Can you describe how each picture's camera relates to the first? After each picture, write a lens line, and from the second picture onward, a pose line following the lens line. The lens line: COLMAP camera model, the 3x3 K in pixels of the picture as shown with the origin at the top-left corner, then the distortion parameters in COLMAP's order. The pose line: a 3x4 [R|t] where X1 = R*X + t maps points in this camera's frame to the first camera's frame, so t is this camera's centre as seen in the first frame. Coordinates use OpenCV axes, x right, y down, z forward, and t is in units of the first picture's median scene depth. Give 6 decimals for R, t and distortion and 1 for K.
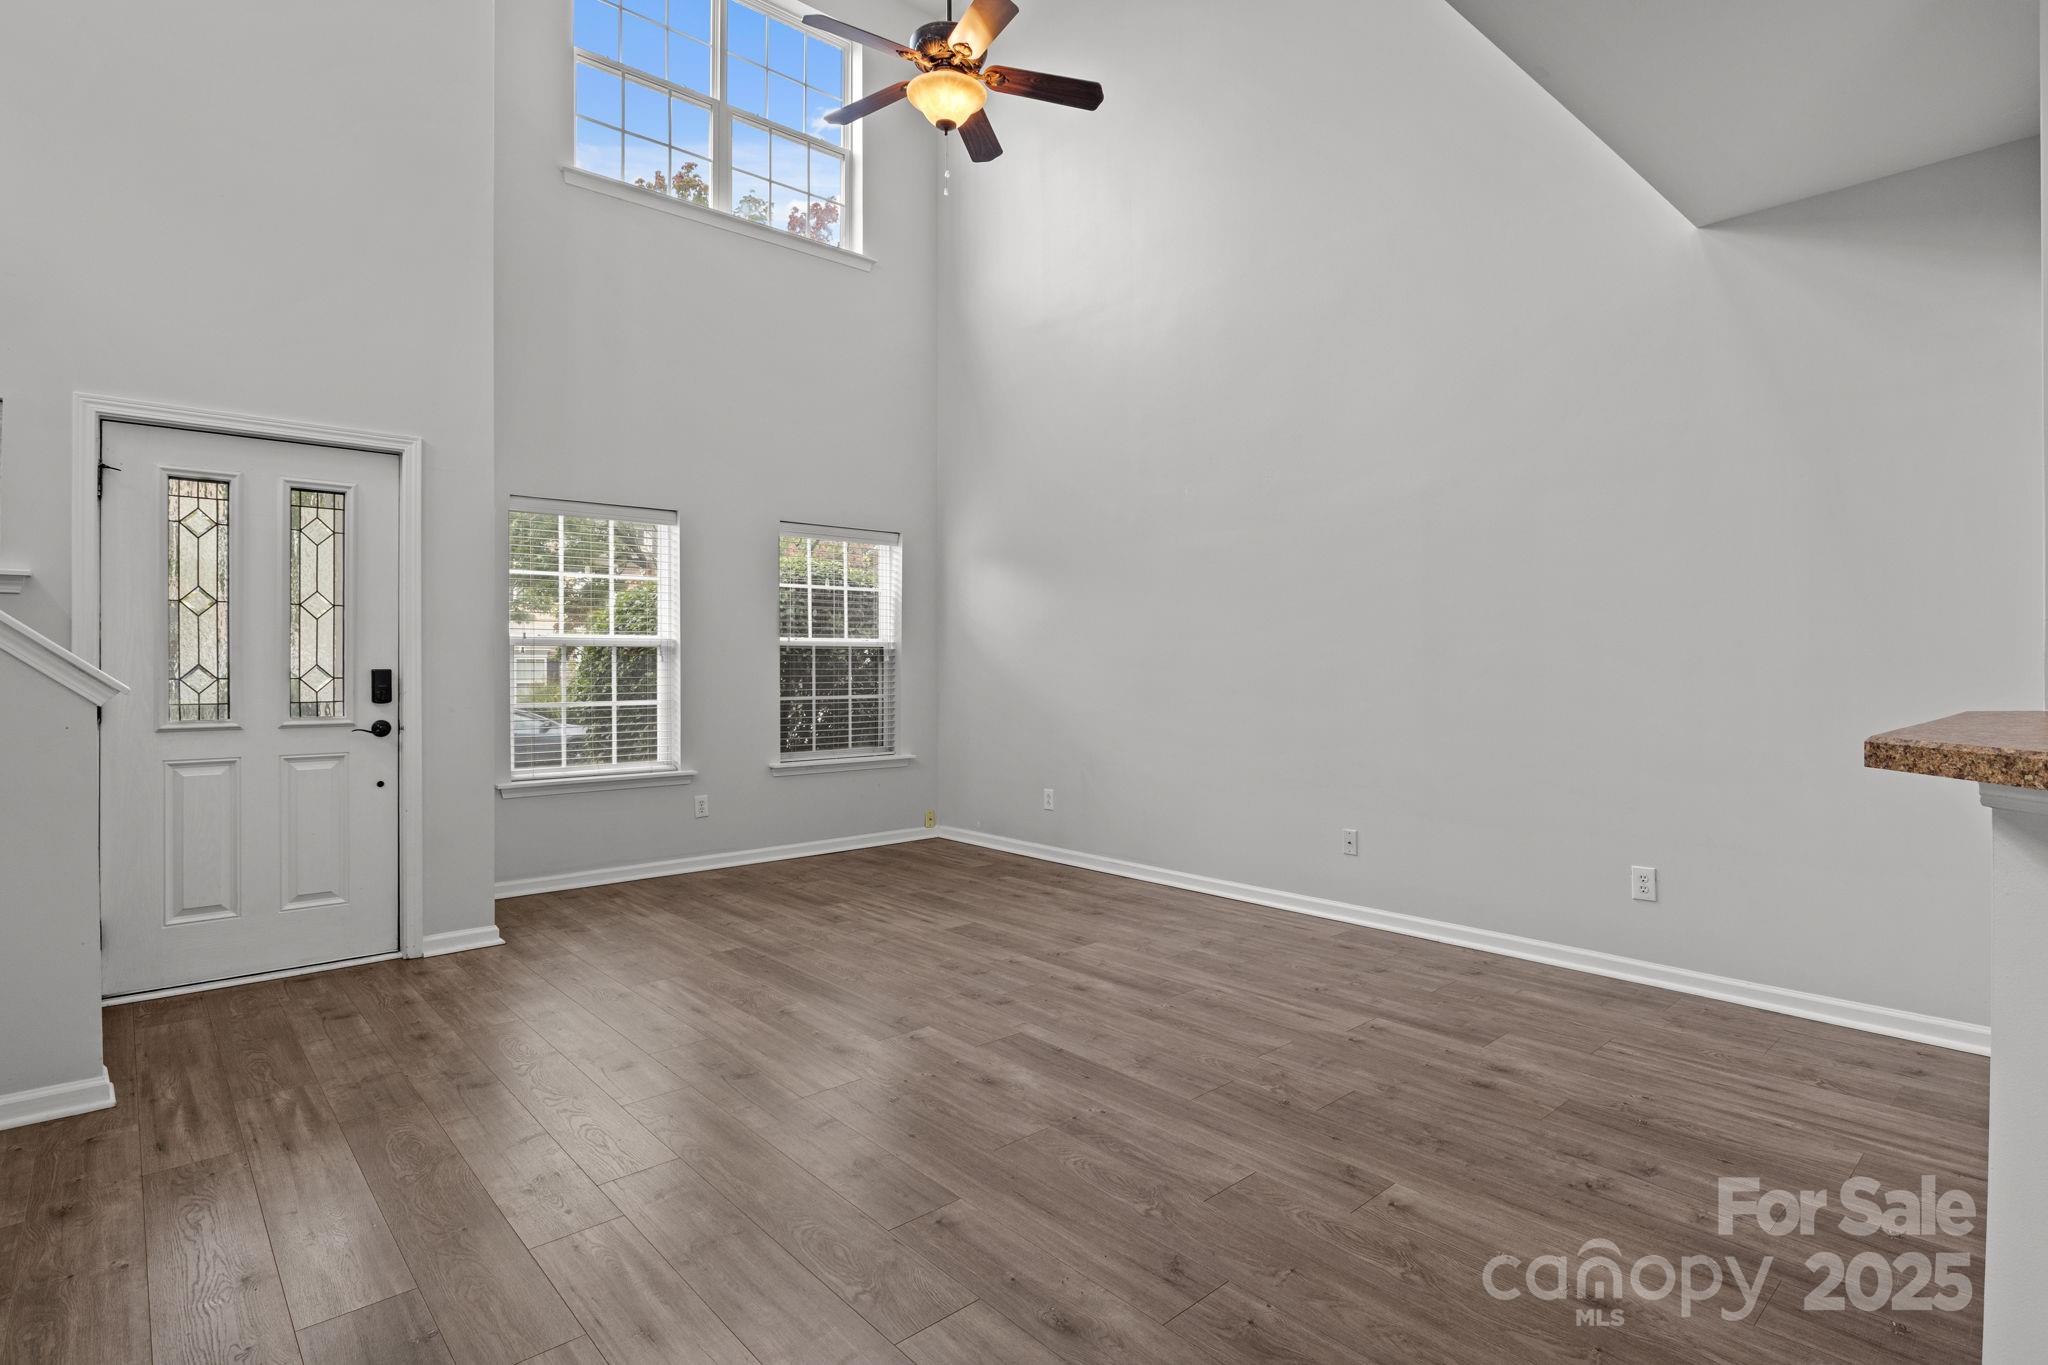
lens RADIAL K [[1020.0, 0, 1021.7], [0, 1020.0, 668.9], [0, 0, 1]] dist [-0.006925, -0.001322]
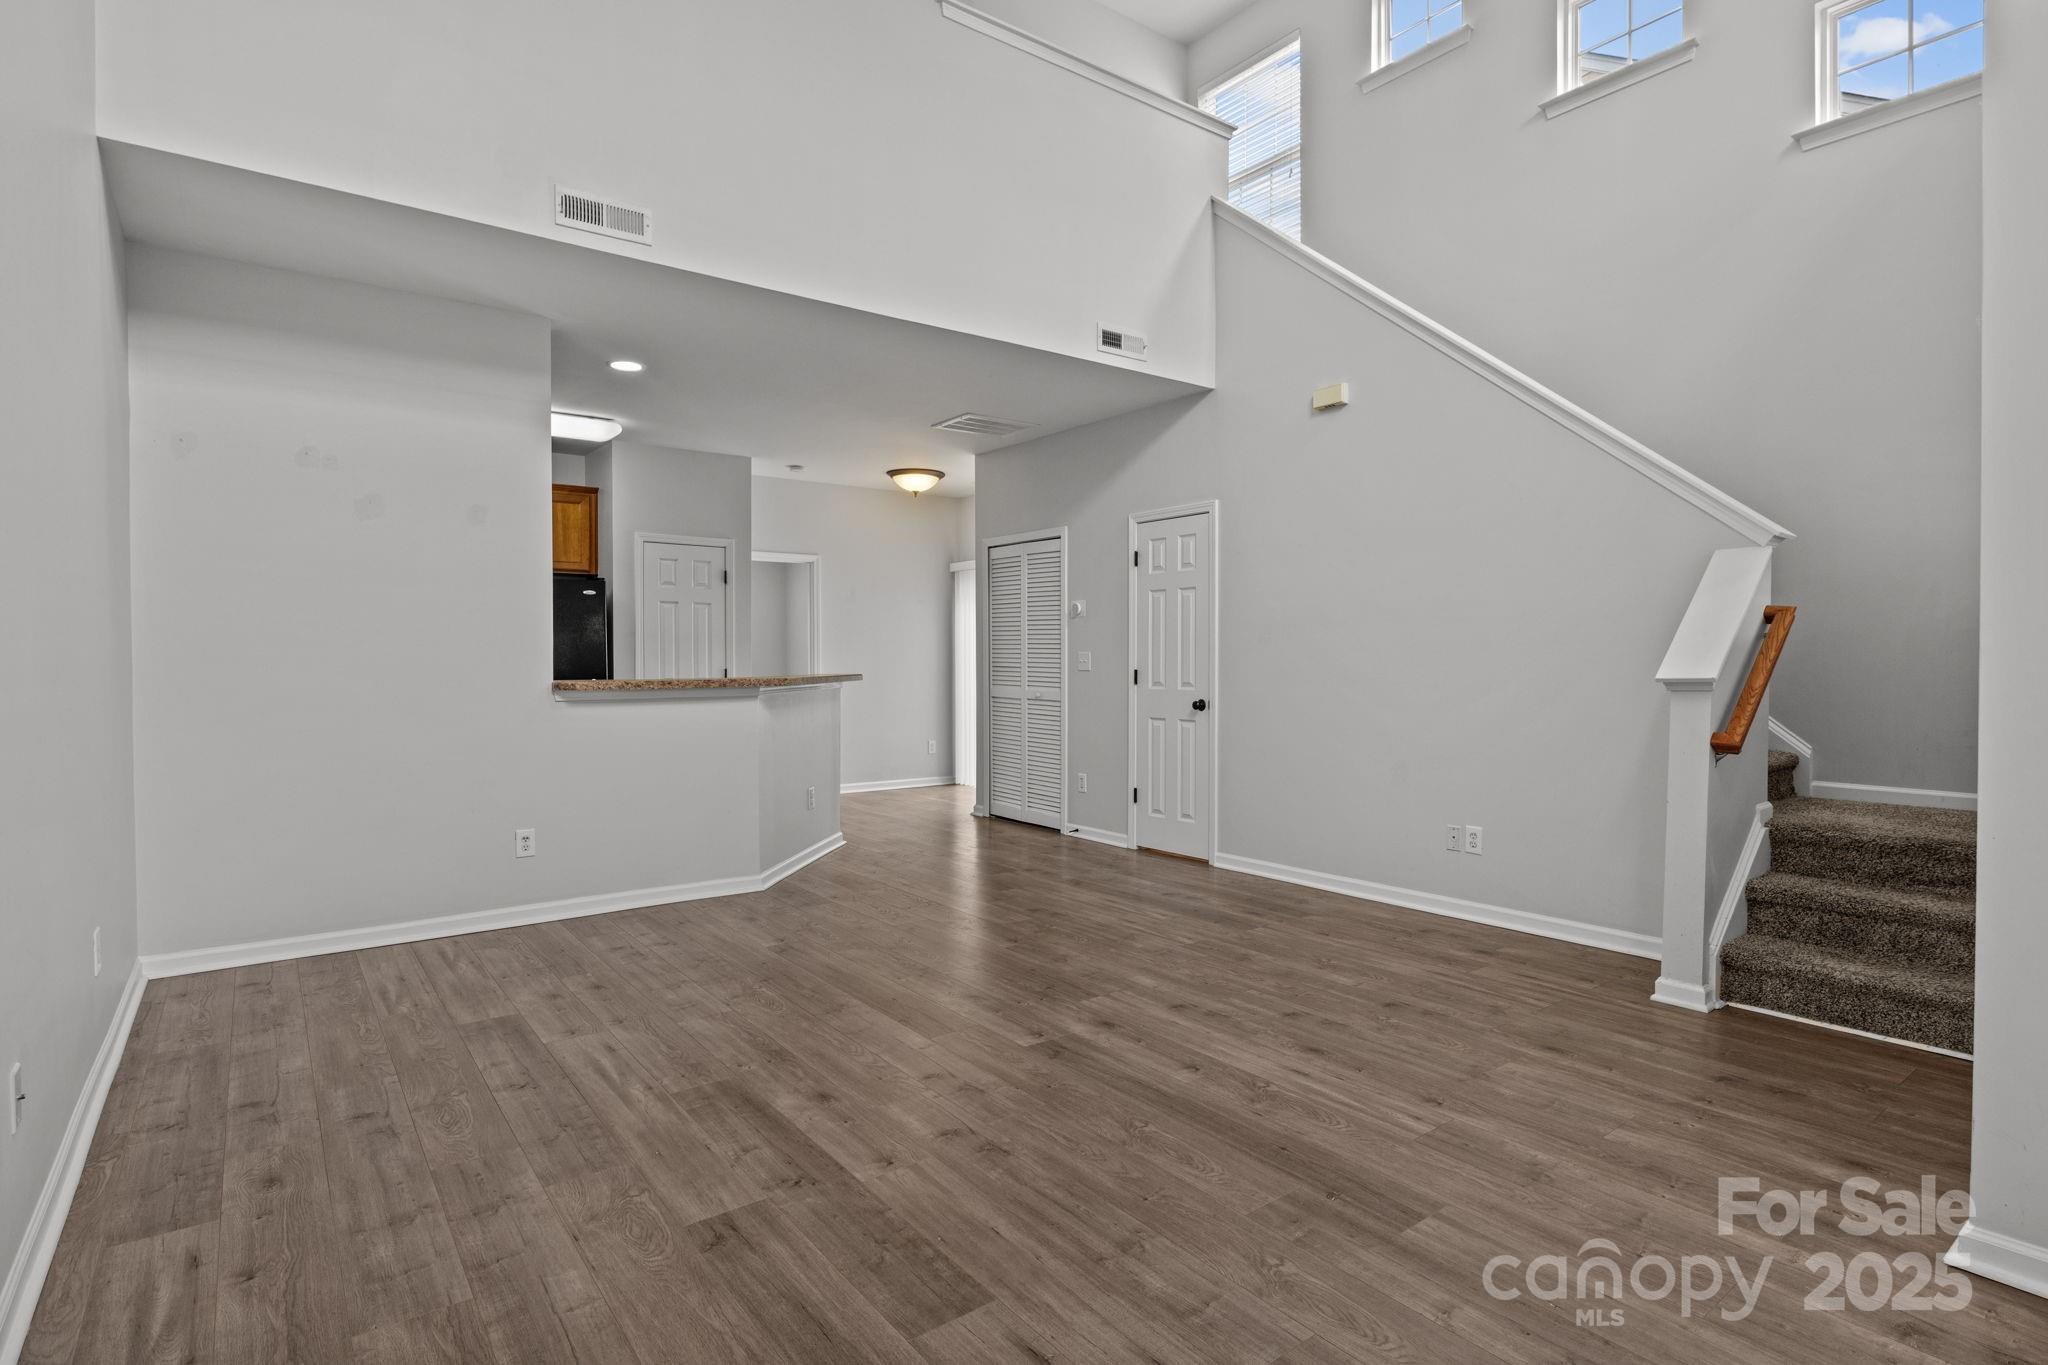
lens RADIAL K [[1020.0, 0, 1043.2], [0, 1020.0, 674.8], [0, 0, 1]] dist [-0.006925, -0.001322]
pose [[-0.998085, 0.004039, 0.061720, -0.162984], [0.005321, 0.999773, 0.020621, -0.010706], [-0.061623, 0.020909, -0.997880, 1.873745]]
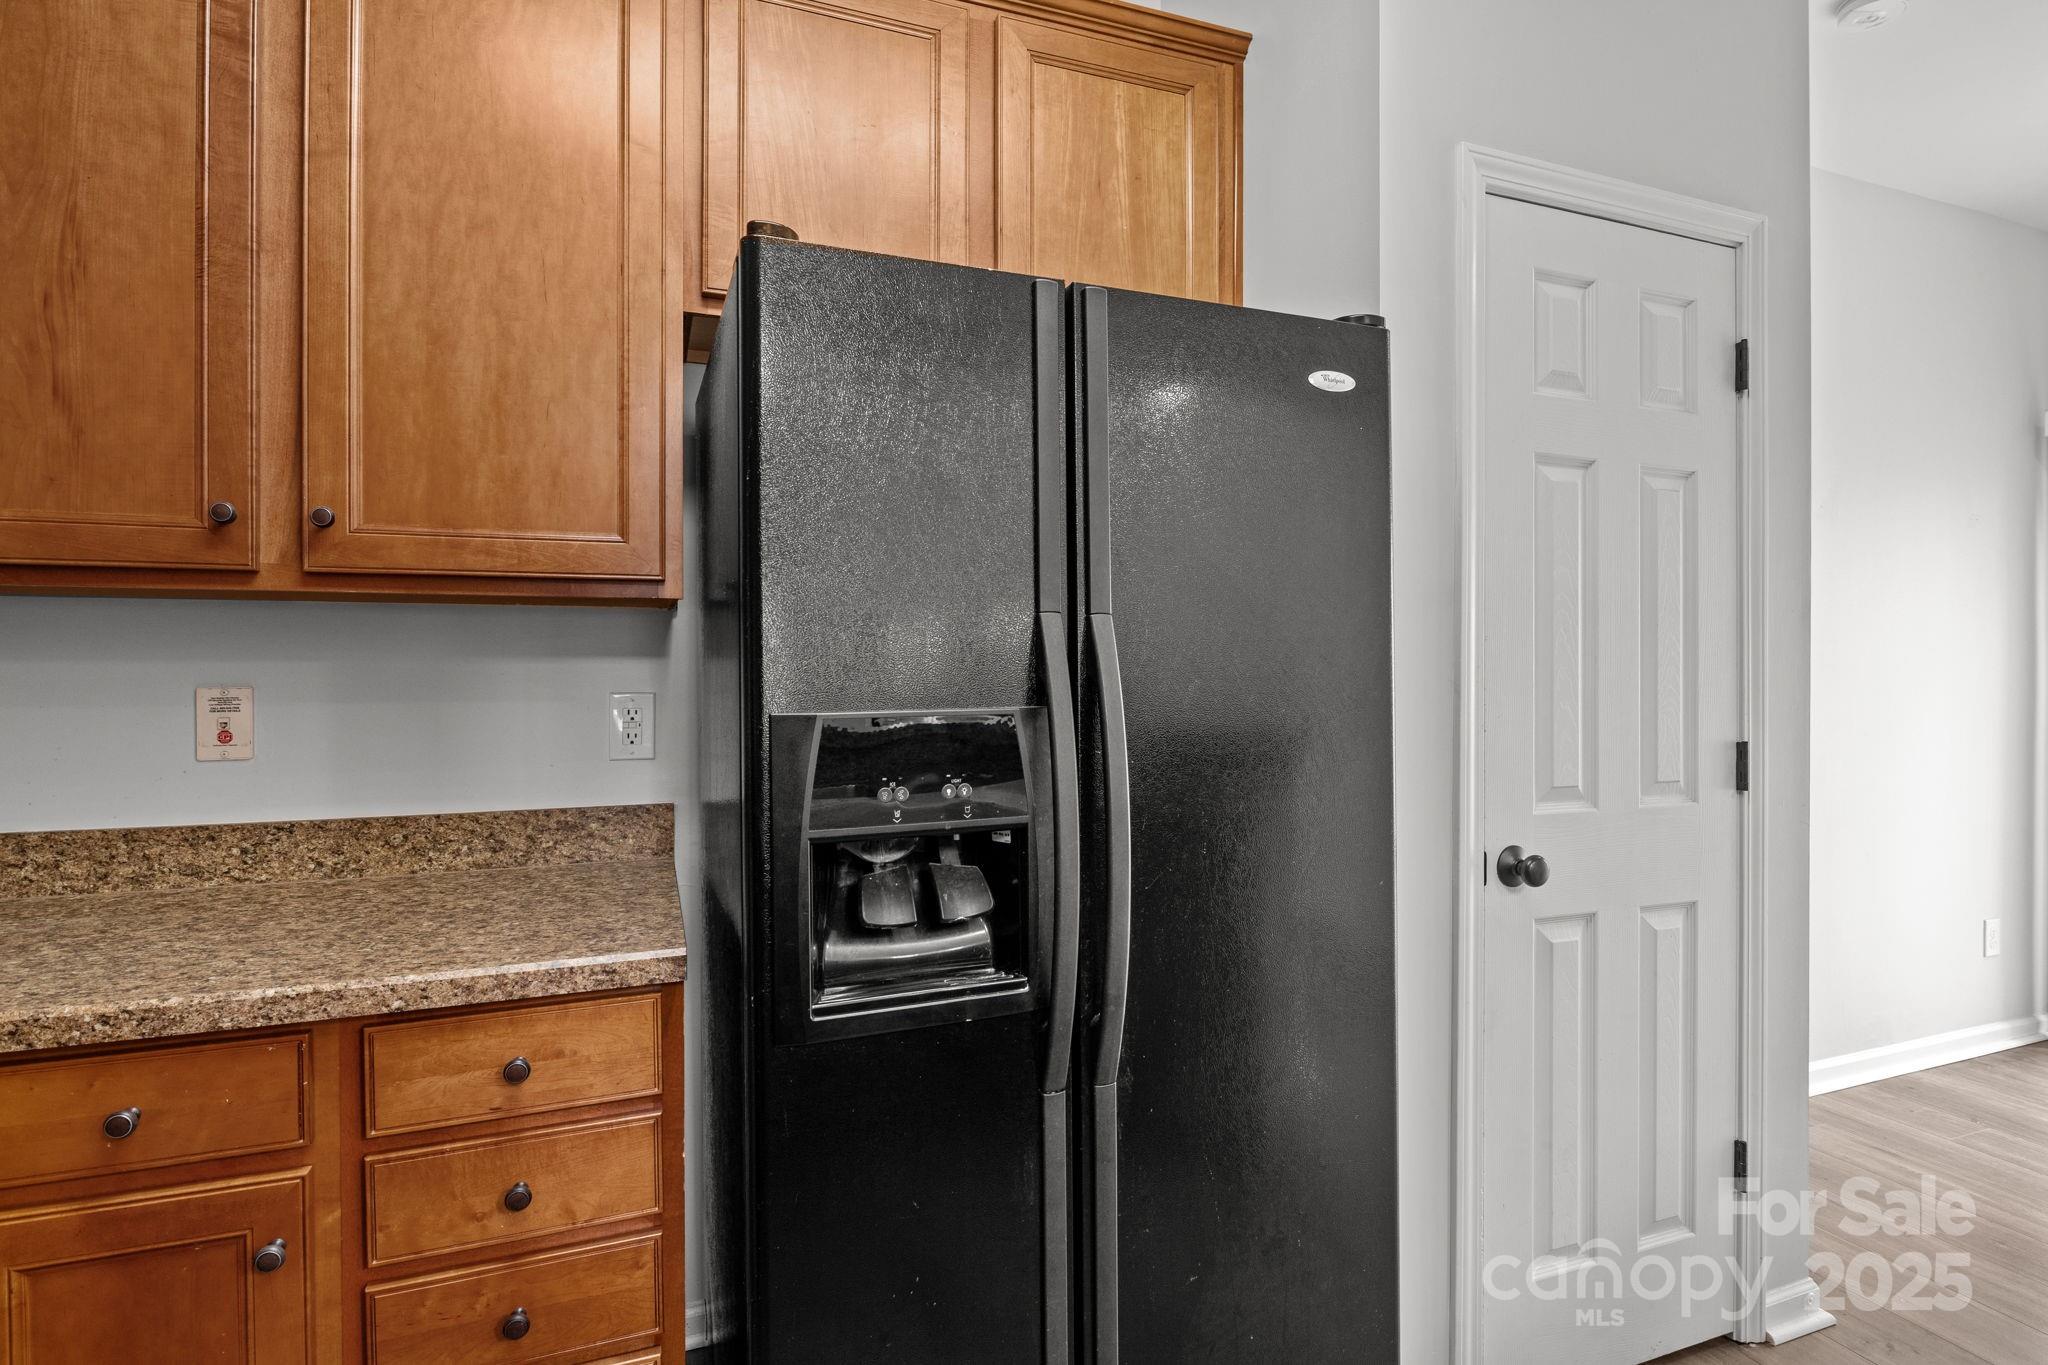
lens RADIAL K [[1020.0, 0, 1019.7], [0, 1020.0, 694.5], [0, 0, 1]] dist [-0.006925, -0.001322]
pose [[-0.936070, 0.003684, 0.351794, 0.844517], [0.007396, 0.999930, 0.009210, -0.015360], [-0.351736, 0.011223, -0.936032, 0.318834]]
